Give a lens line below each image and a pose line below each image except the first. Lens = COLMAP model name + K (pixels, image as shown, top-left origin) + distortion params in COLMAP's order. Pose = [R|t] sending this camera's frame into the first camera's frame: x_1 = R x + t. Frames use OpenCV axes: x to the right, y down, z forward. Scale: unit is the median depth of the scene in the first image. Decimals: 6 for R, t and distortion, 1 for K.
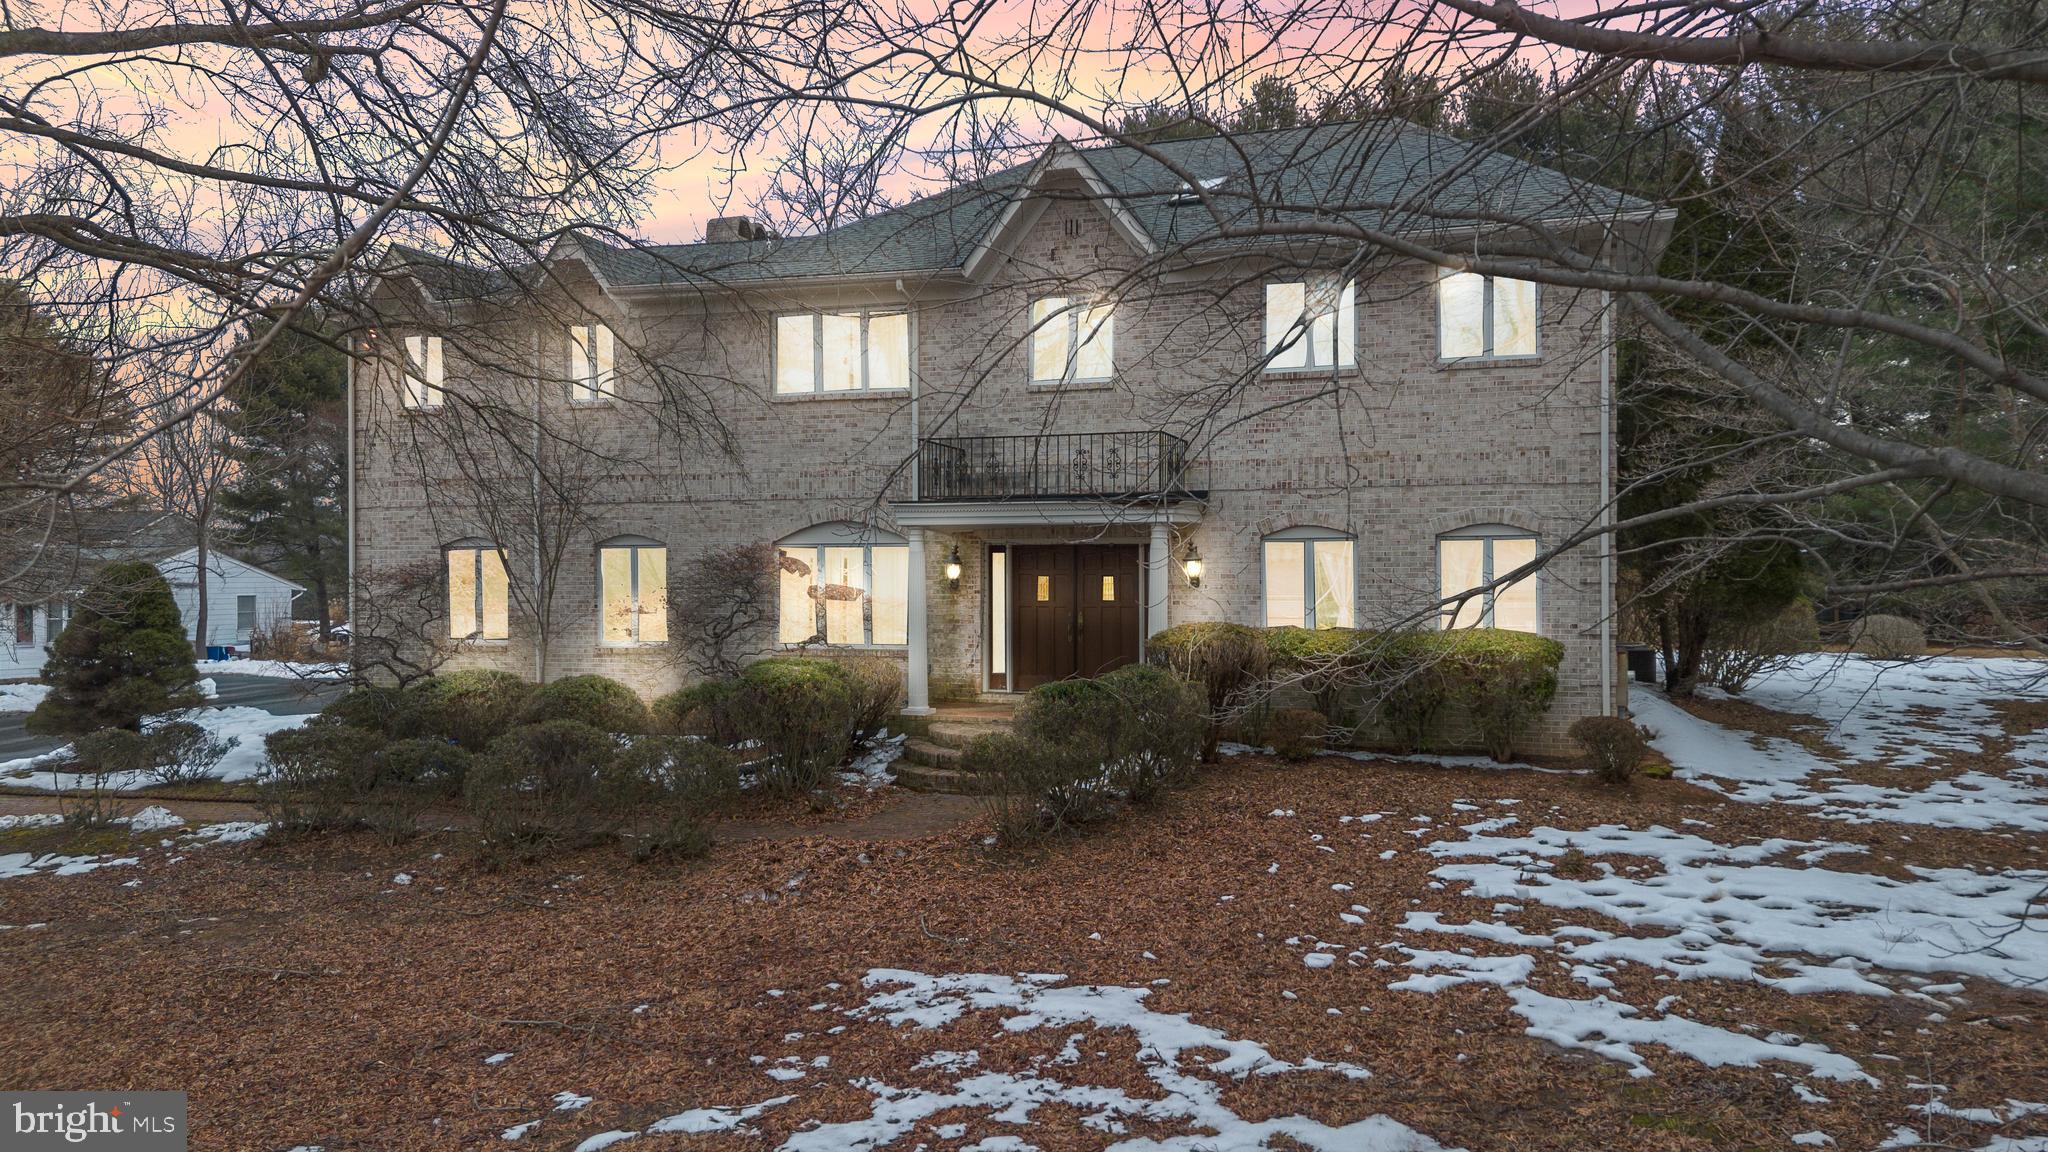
lens RADIAL K [[1450.5, 0, 1024.0], [0, 1450.5, 576.0], [0, 0, 1]] dist [0.062024, -0.000449]
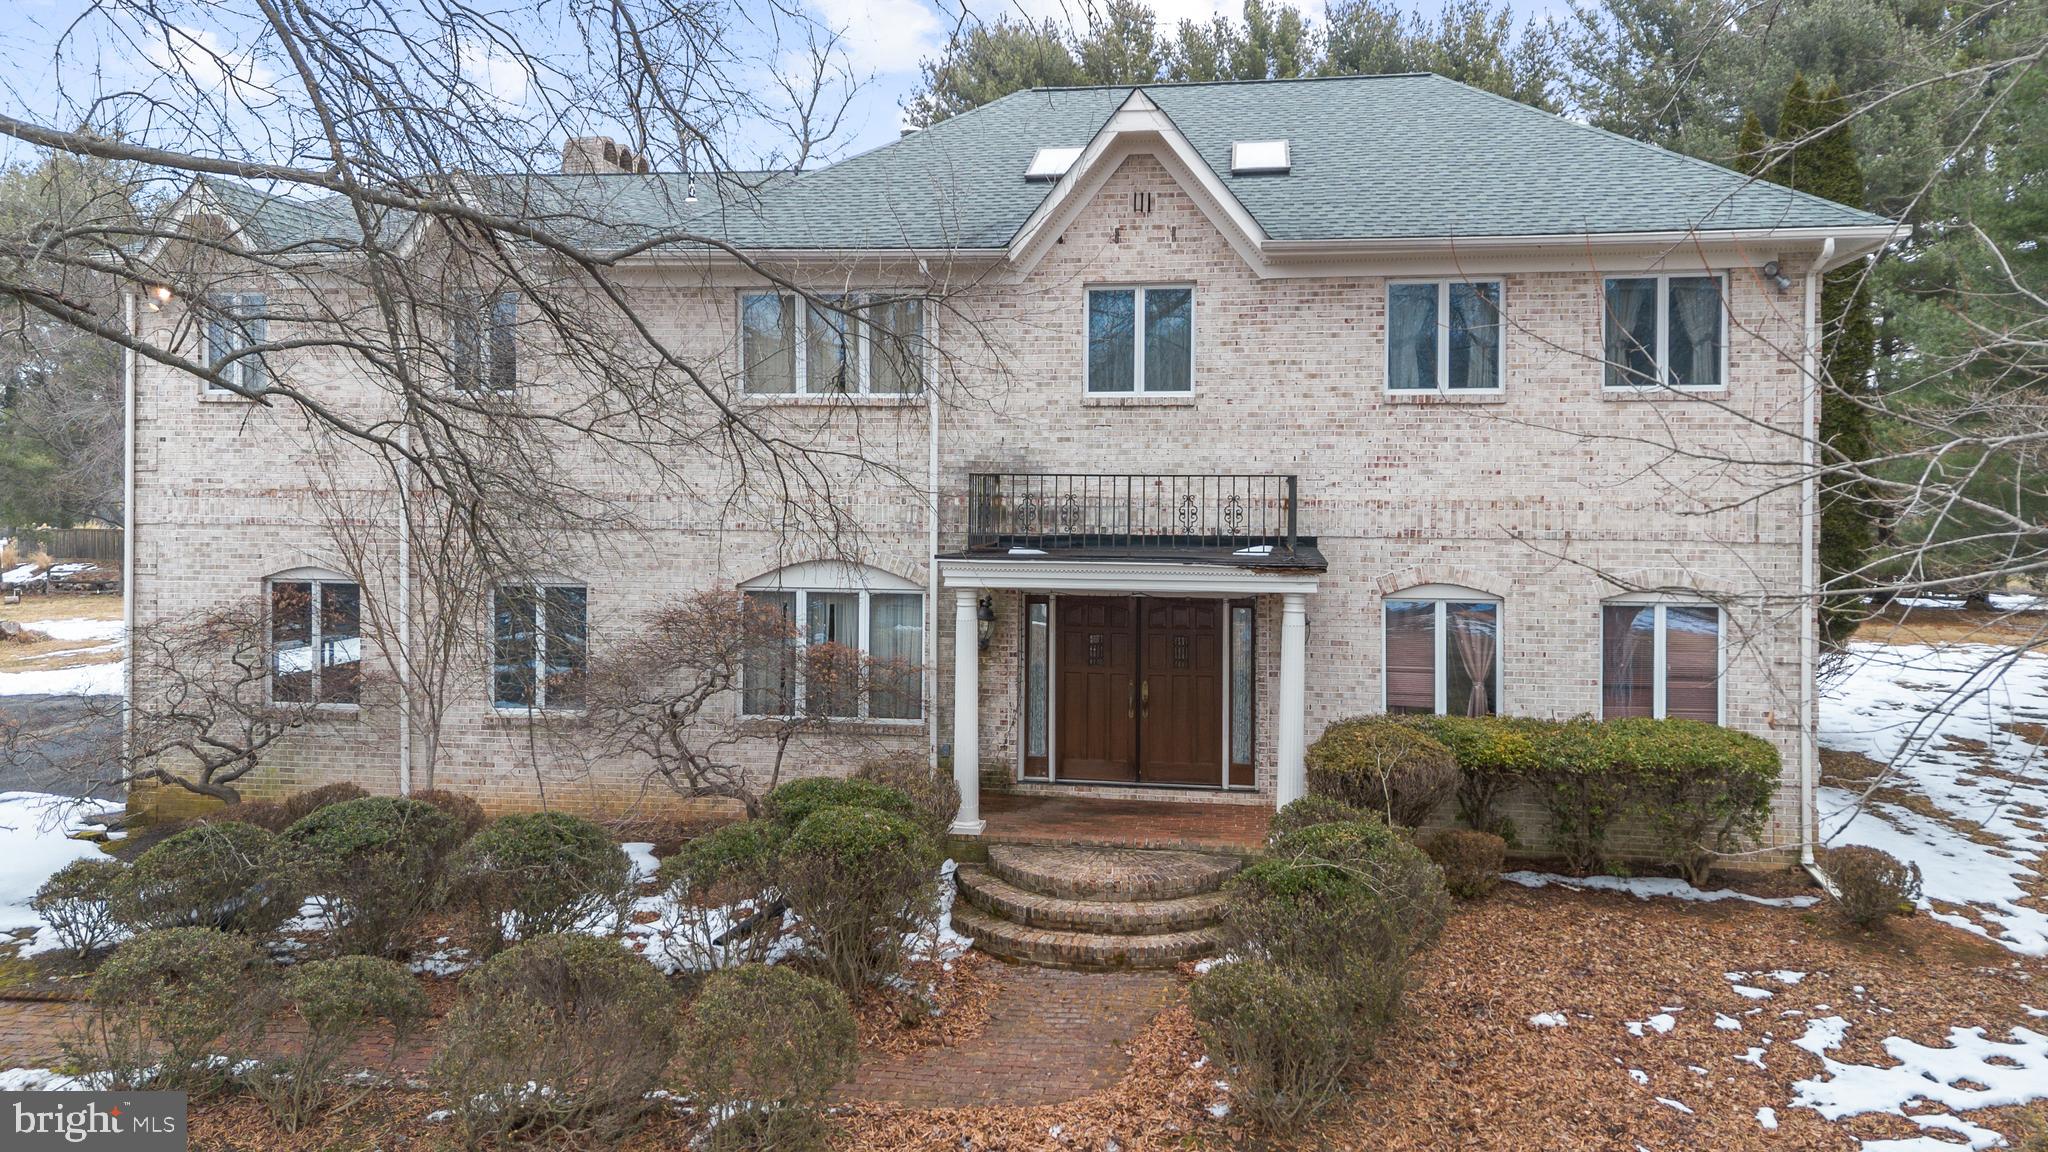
lens RADIAL K [[1474.0, 0, 1027.8], [0, 1474.0, 491.3], [0, 0, 1]] dist [0.047422, 0.000176]
pose [[0.985644, 0.008641, 0.168618, -0.177417], [-0.008758, 0.999962, -0.000051, -0.086273], [-0.168612, -0.001427, 0.985681, 0.226551]]
